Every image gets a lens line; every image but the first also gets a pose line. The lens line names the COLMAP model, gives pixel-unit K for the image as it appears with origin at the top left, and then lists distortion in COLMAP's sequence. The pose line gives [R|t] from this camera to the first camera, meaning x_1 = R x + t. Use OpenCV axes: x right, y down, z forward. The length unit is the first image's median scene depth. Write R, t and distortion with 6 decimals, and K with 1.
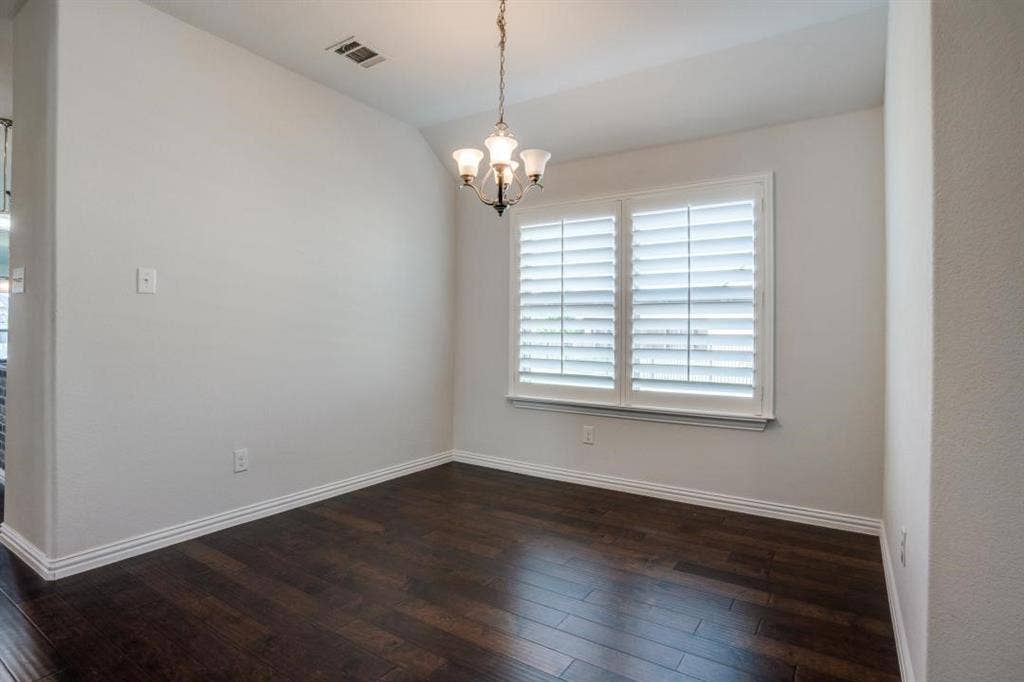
lens RADIAL K [[518.3, 0, 508.6], [0, 518.3, 338.3], [0, 0, 1]] dist [-0.044726, 0.010155]
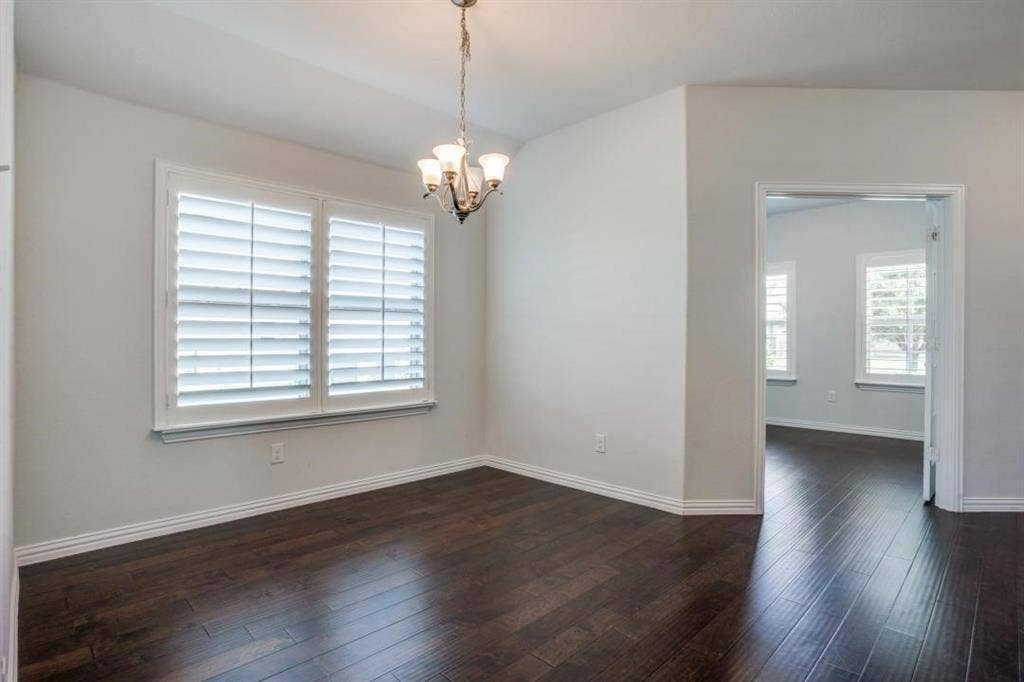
lens RADIAL K [[518.3, 0, 515.2], [0, 518.3, 344.2], [0, 0, 1]] dist [-0.044726, 0.010155]
pose [[0.235534, -0.021407, 0.971630, -0.622439], [0.015799, 0.999710, 0.018195, -0.010021], [-0.971738, 0.011065, 0.235804, 0.412688]]
